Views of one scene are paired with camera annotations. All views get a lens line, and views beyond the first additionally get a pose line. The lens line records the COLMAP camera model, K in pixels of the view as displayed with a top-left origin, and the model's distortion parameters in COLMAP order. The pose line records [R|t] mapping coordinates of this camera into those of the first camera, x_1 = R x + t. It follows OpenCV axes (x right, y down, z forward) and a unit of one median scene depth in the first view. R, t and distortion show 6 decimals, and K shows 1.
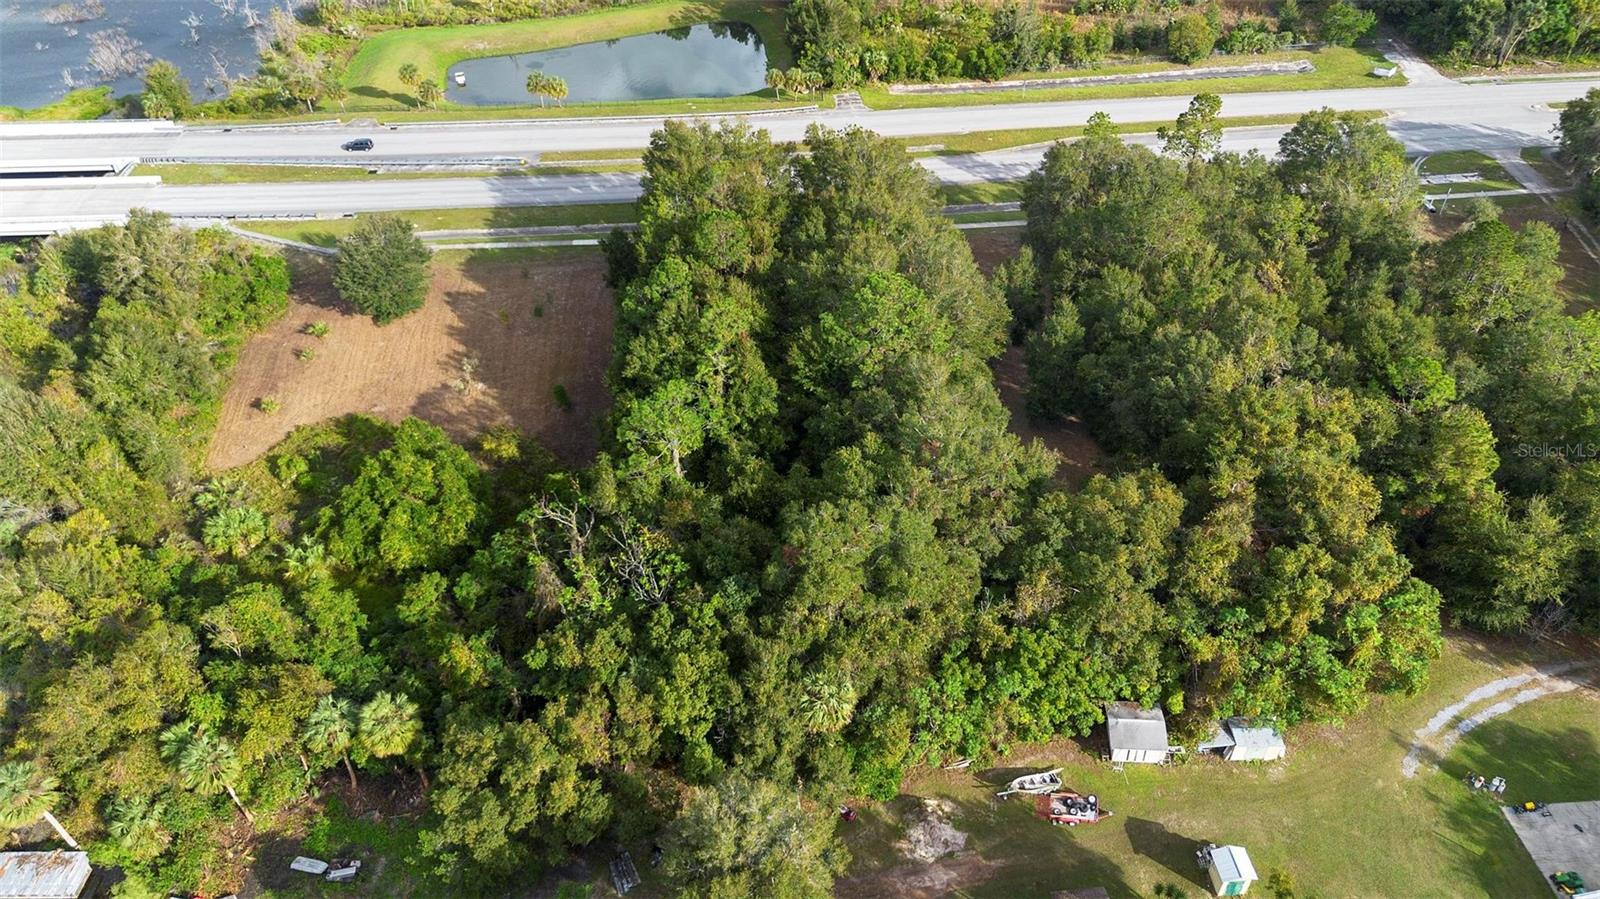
lens RADIAL K [[1129.8, 0, 801.3], [0, 1129.8, 456.3], [0, 0, 1]] dist [0.053600, -0.046062]
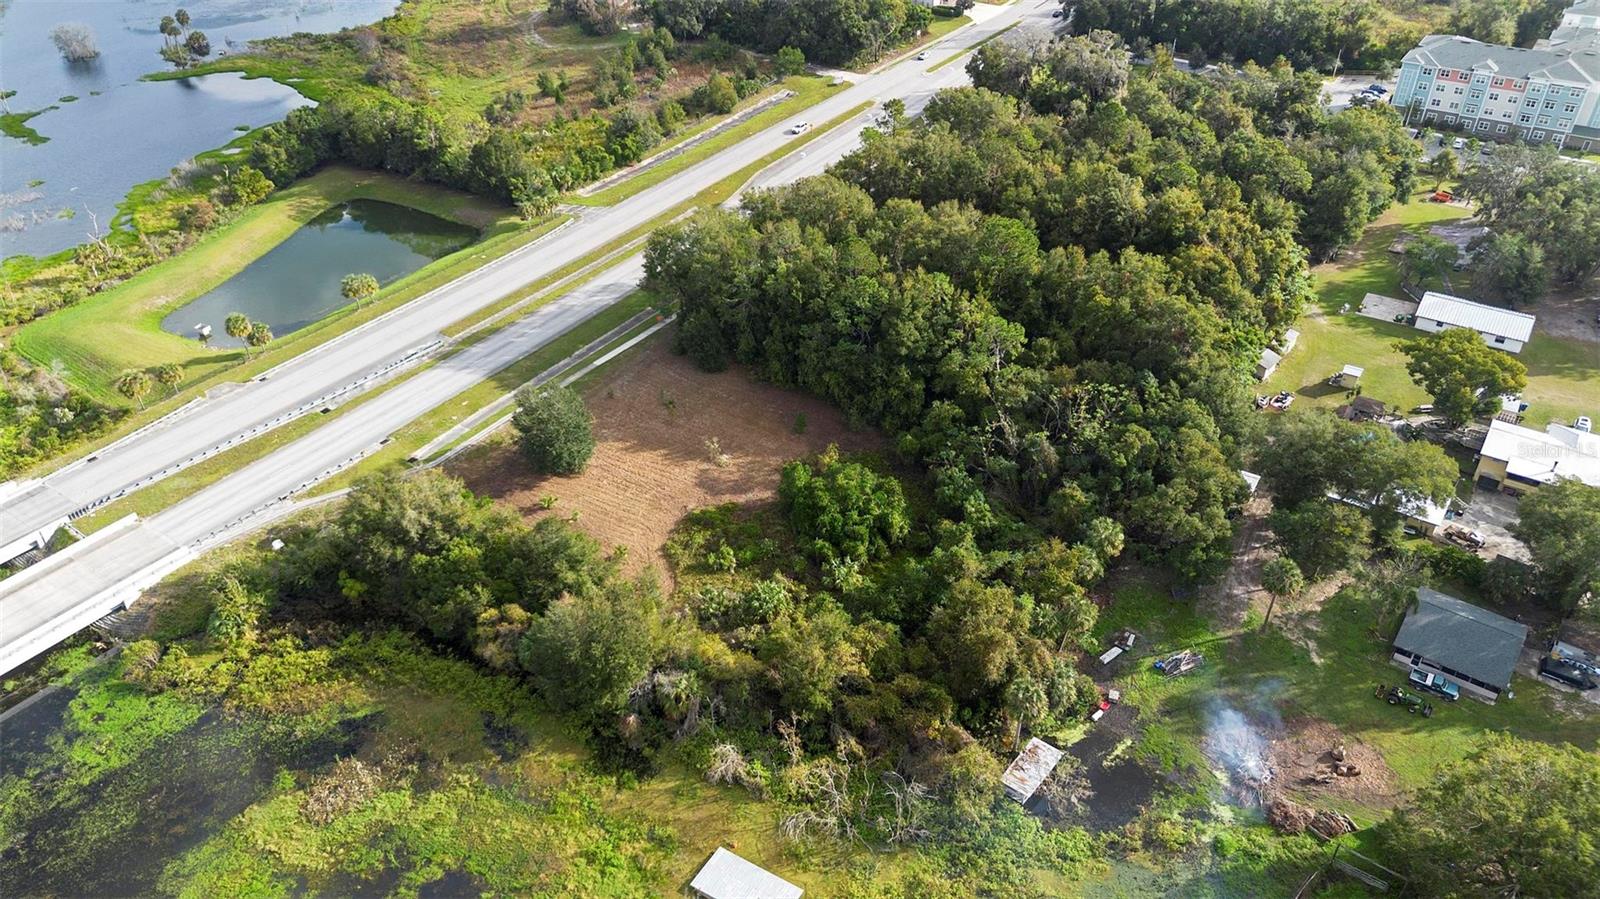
lens RADIAL K [[1129.8, 0, 801.3], [0, 1129.8, 456.3], [0, 0, 1]] dist [0.053600, -0.046062]
pose [[0.620323, -0.454326, 0.639364, -1.233572], [0.508016, 0.853796, 0.113813, -0.193746], [-0.597595, 0.254206, 0.760434, 0.039484]]
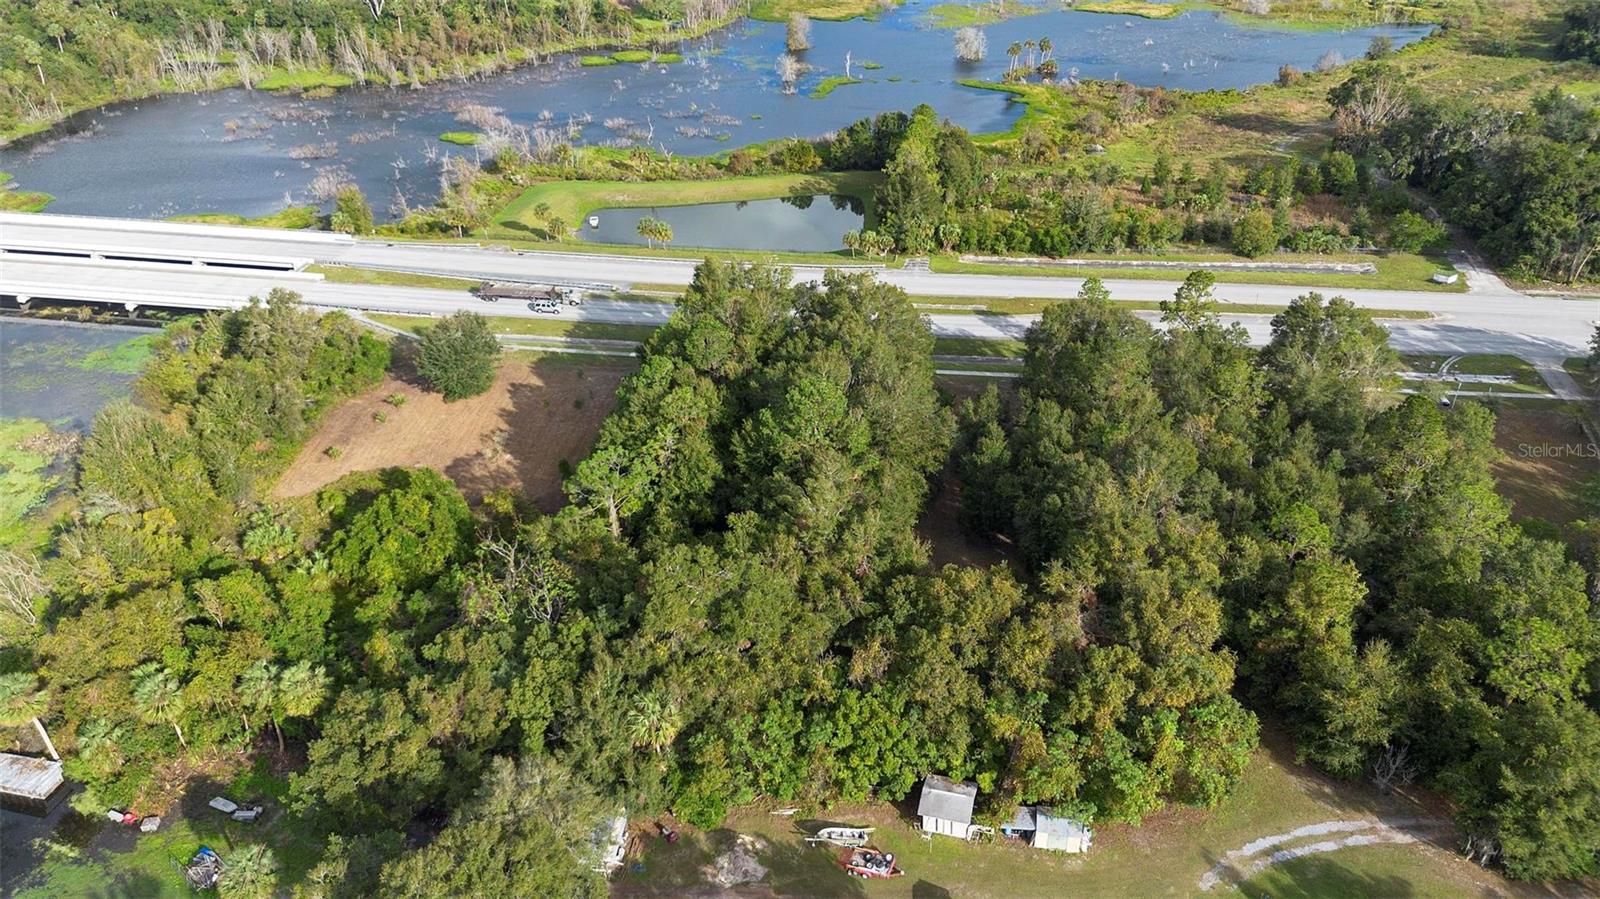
lens RADIAL K [[1129.8, 0, 801.3], [0, 1129.8, 456.3], [0, 0, 1]] dist [0.053600, -0.046062]
pose [[0.978488, 0.109171, -0.175051, 0.258183], [-0.135712, 0.979691, -0.147607, 0.082057], [0.155382, 0.168189, 0.973432, -0.090122]]
